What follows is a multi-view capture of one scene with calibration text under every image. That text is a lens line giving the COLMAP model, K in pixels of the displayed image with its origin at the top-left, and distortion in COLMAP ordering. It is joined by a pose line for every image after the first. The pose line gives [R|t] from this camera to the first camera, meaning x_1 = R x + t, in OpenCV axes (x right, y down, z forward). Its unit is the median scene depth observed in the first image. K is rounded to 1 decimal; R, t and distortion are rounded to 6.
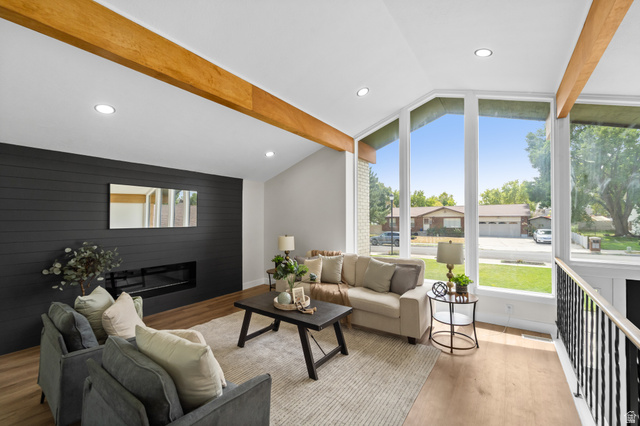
lens RADIAL K [[270.3, 0, 320.0], [0, 270.3, 213.0], [0, 0, 1]] dist [0.000578, 0.000017]
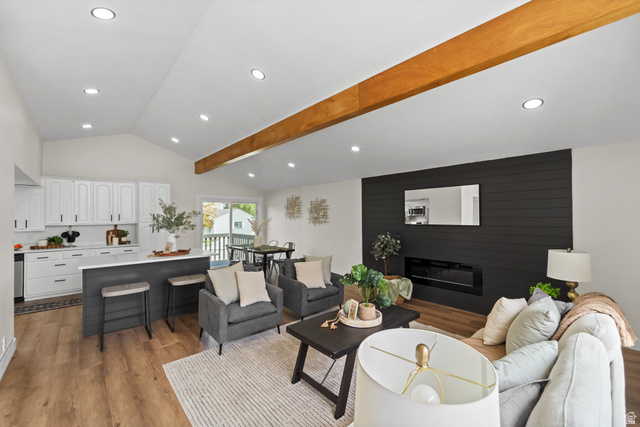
lens RADIAL K [[269.0, 0, 324.8], [0, 269.0, 212.8], [0, 0, 1]] dist [-0.000421, -0.000245]
pose [[-0.213873, -0.010773, -0.976802, 0.504886], [0.028828, 0.999434, -0.017335, 0.010405], [0.976436, -0.031867, -0.213441, 0.733961]]
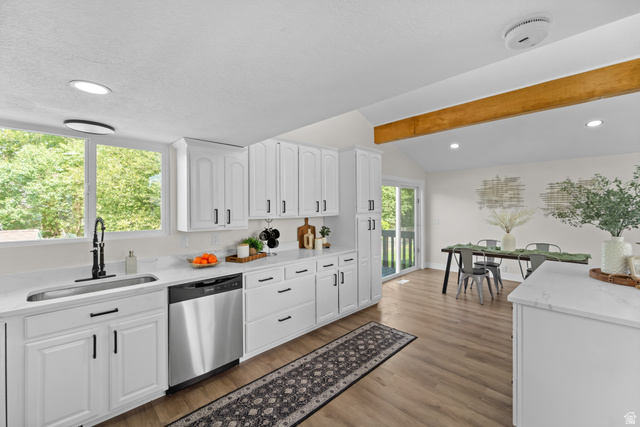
lens RADIAL K [[269.4, 0, 321.1], [0, 269.4, 208.5], [0, 0, 1]] dist [0.000640, -0.000031]
pose [[-0.176717, 0.002415, -0.984259, 0.234837], [0.028465, 0.999591, -0.002658, -0.008019], [0.983850, -0.028487, -0.176714, -0.399020]]
